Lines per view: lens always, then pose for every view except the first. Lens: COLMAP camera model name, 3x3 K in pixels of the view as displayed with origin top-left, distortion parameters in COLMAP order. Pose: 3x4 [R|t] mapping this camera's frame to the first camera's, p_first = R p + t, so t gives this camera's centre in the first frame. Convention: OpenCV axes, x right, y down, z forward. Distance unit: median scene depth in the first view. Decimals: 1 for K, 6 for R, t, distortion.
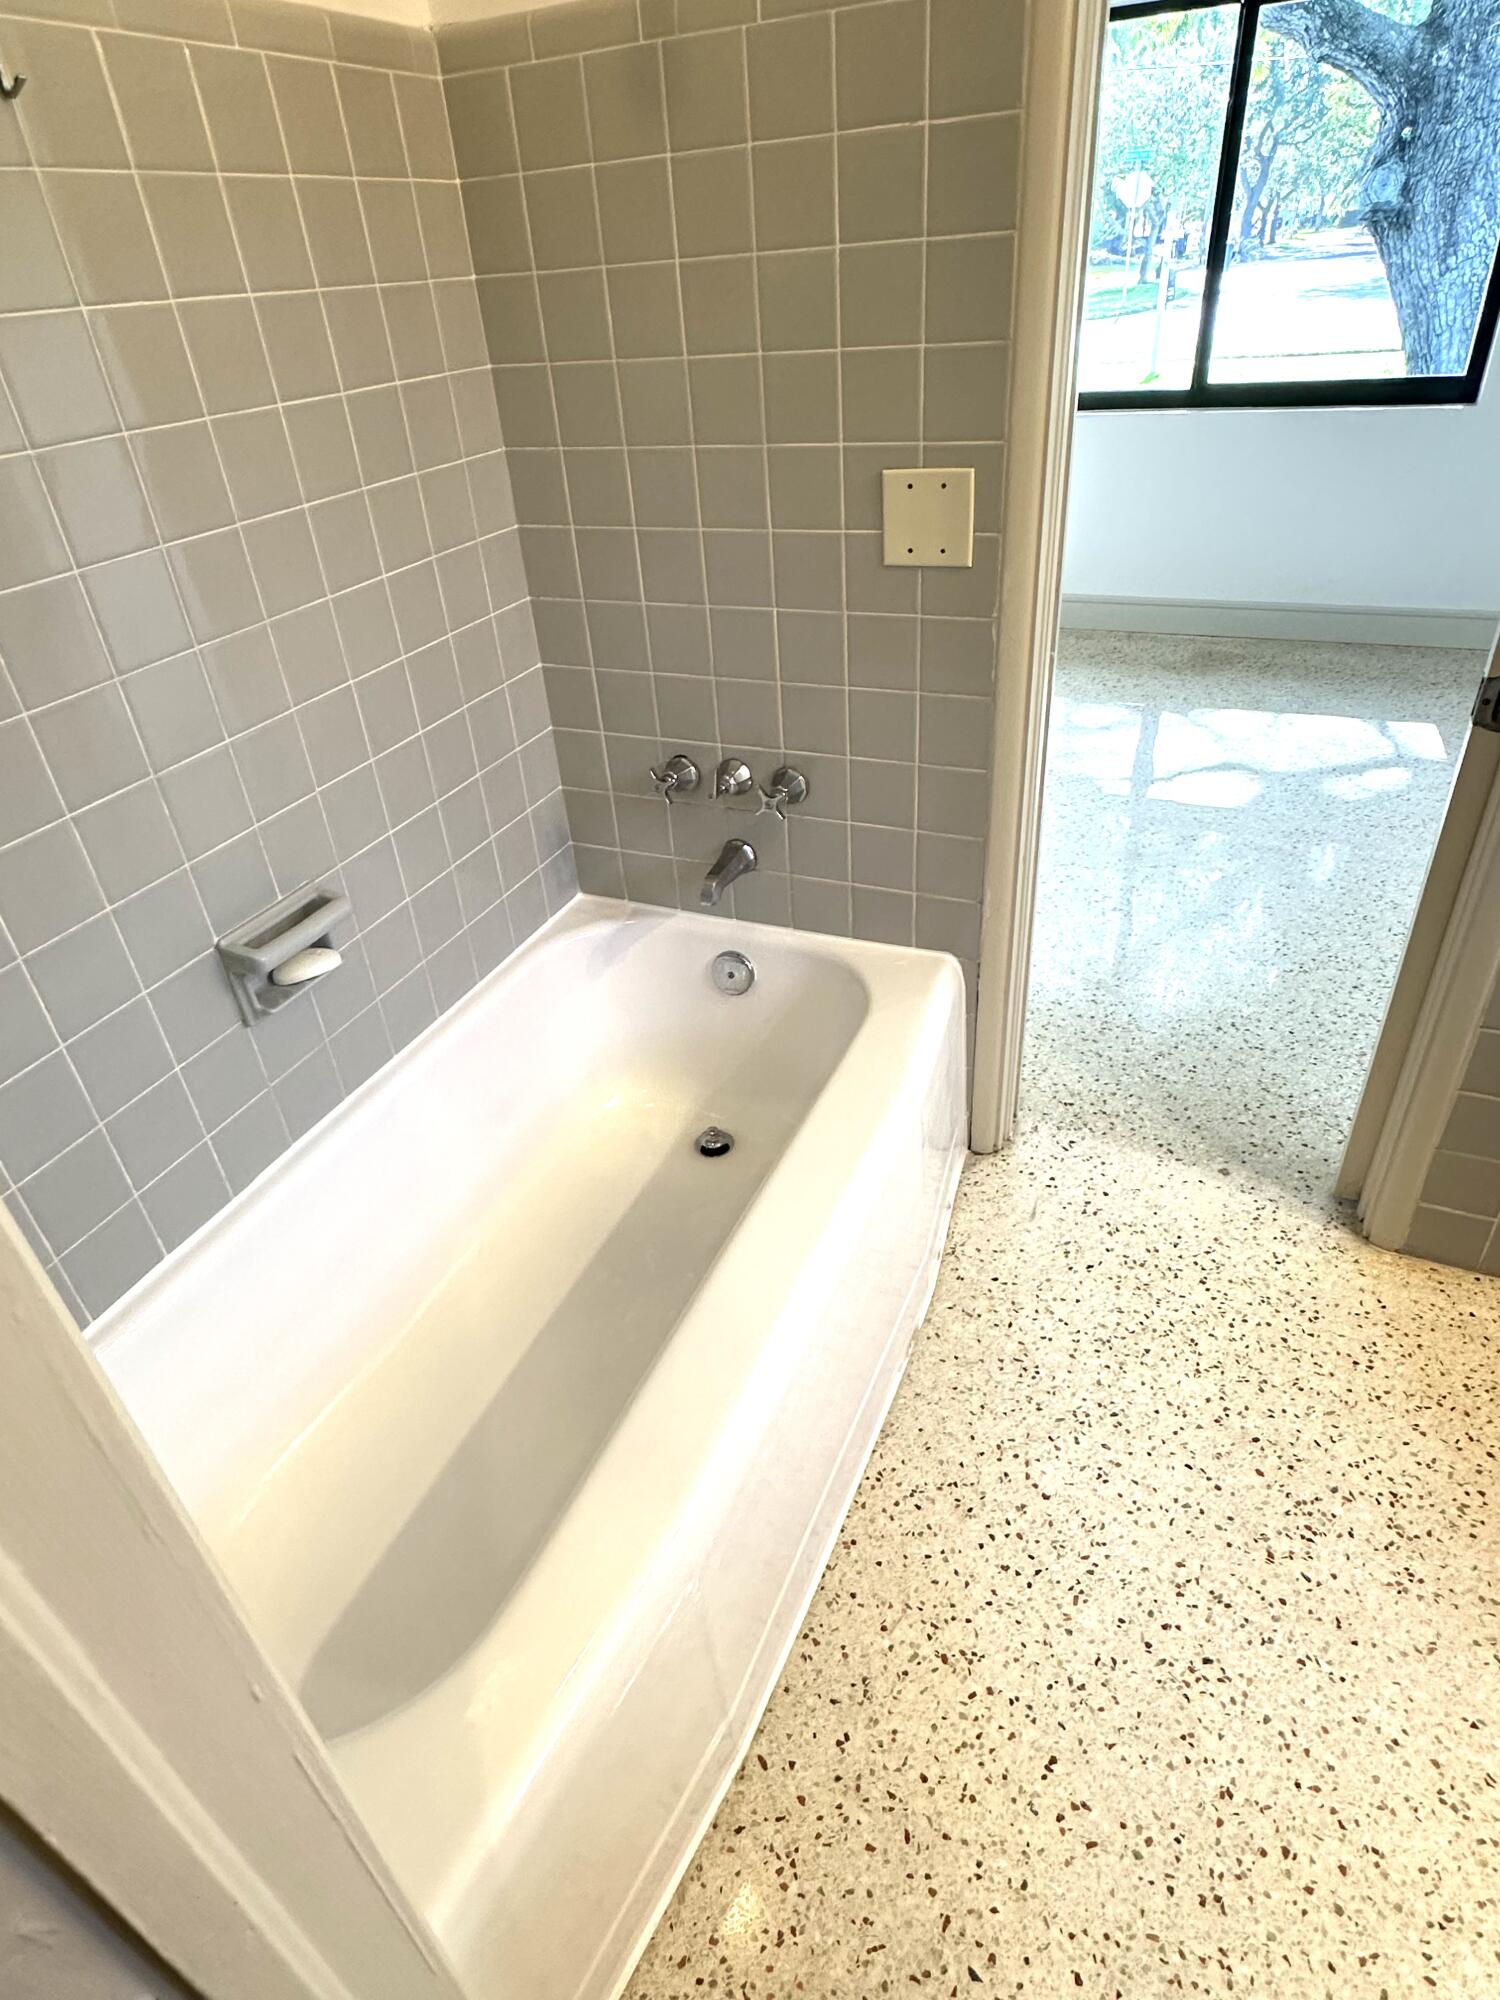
lens RADIAL K [[1111.5, 0, 750.2], [0, 1111.5, 1000.4], [0, 0, 1]] dist [-0.003490, -0.001111]
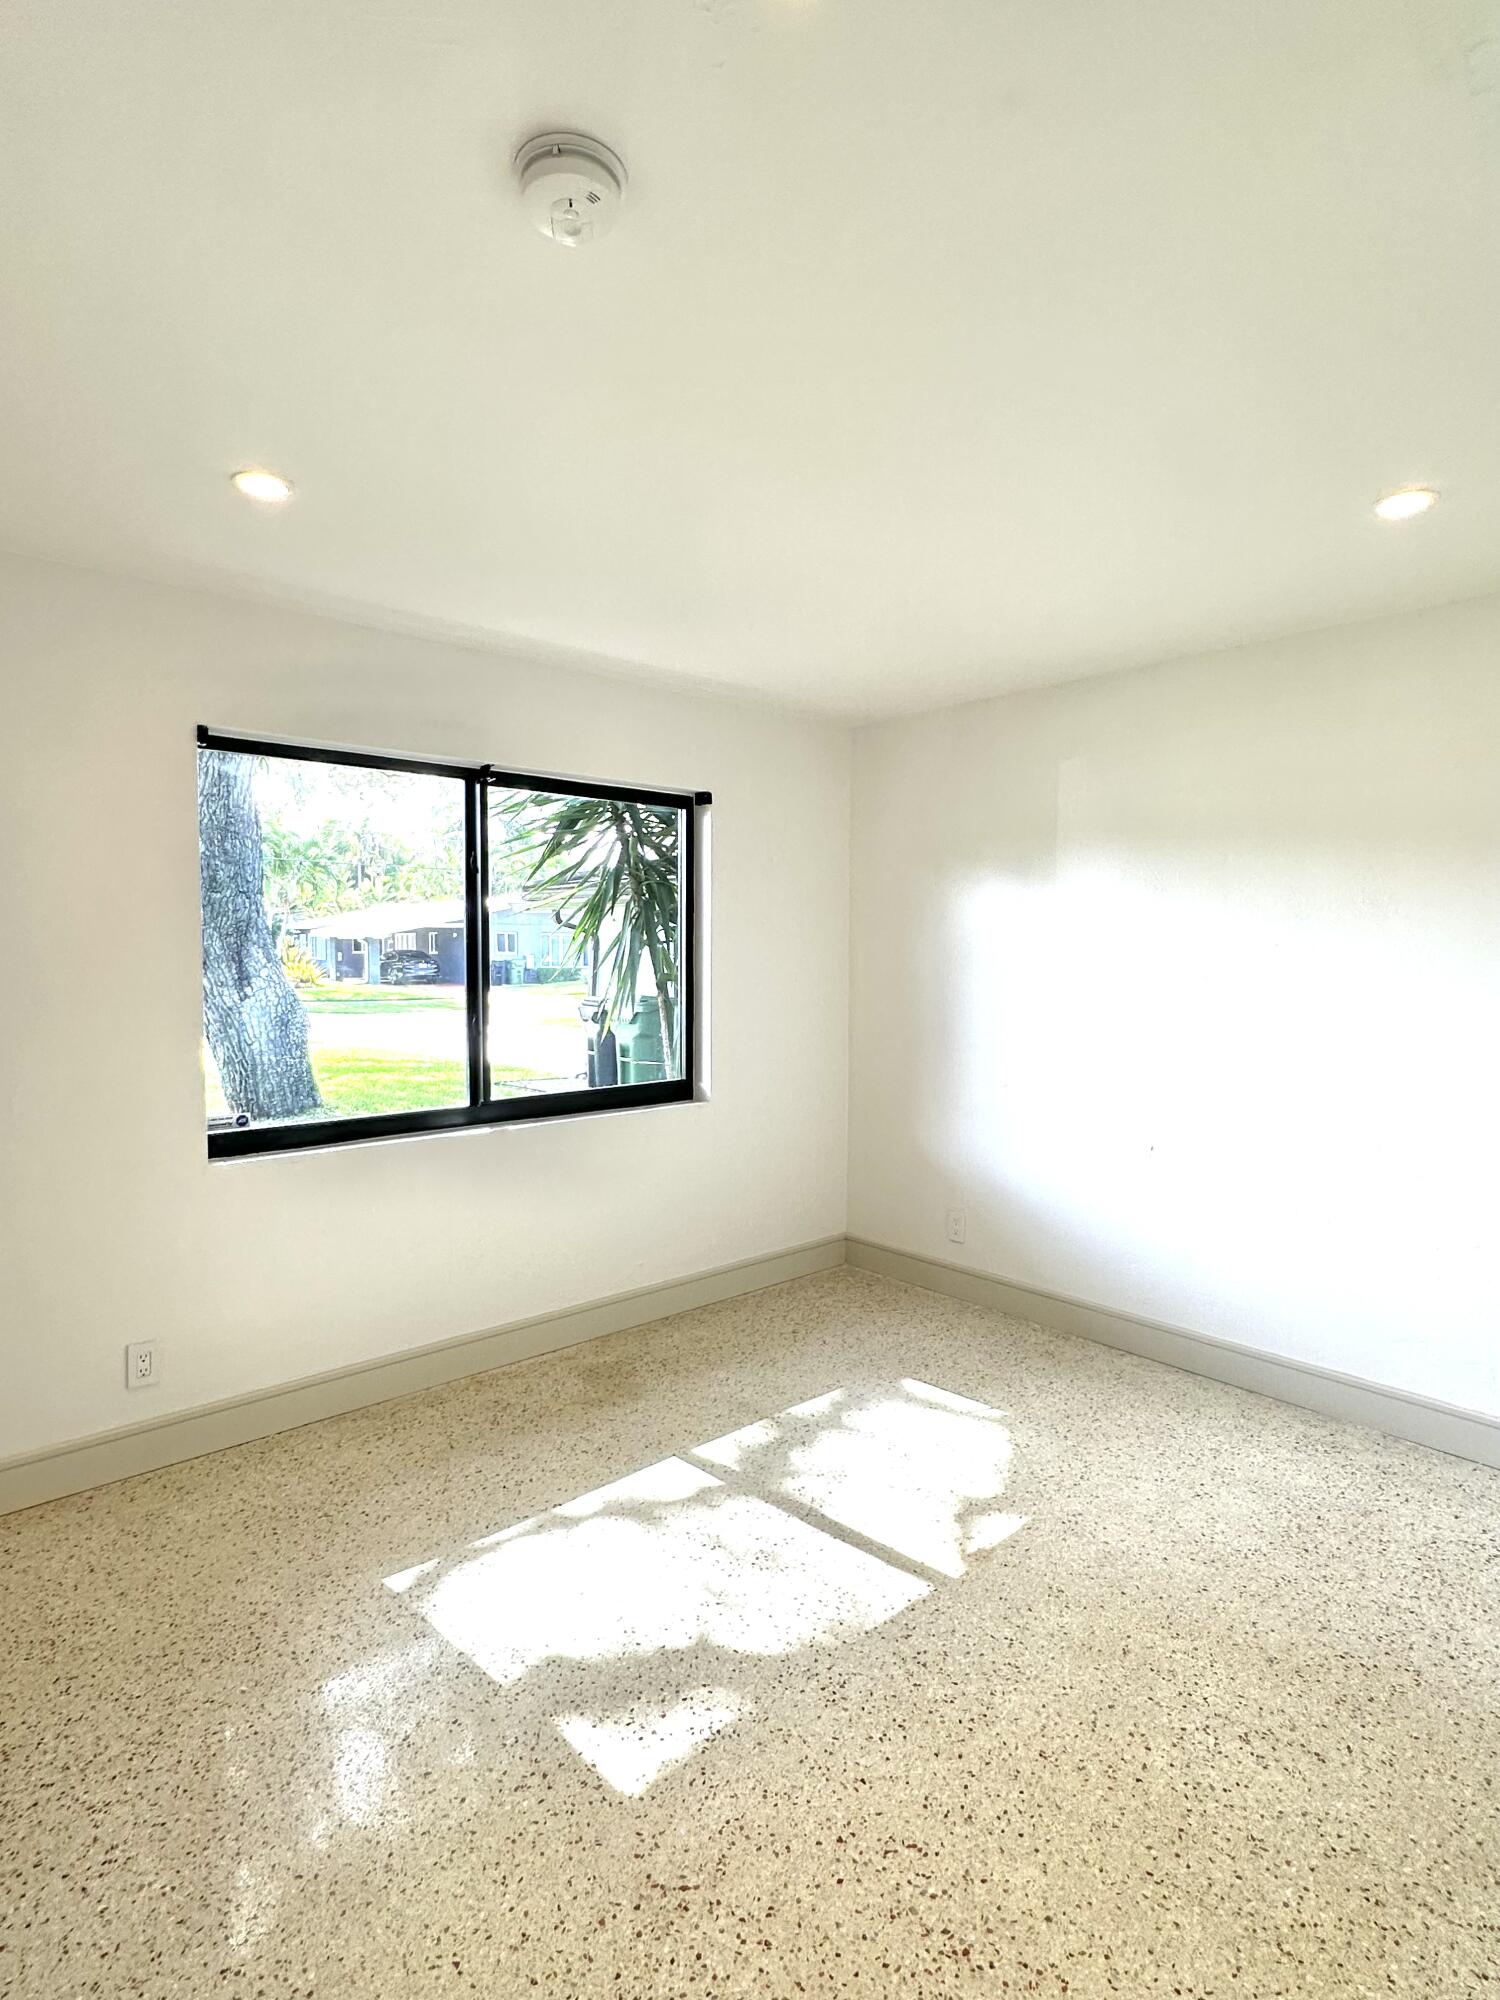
lens RADIAL K [[1017.1, 0, 750.8], [0, 1017.1, 1002.6], [0, 0, 1]] dist [0.002346, 0.000121]
pose [[0.399154, 0.018073, 0.916706, -0.138890], [0.485322, 0.844095, -0.227962, -0.163157], [-0.777906, 0.535890, 0.328153, 0.255305]]
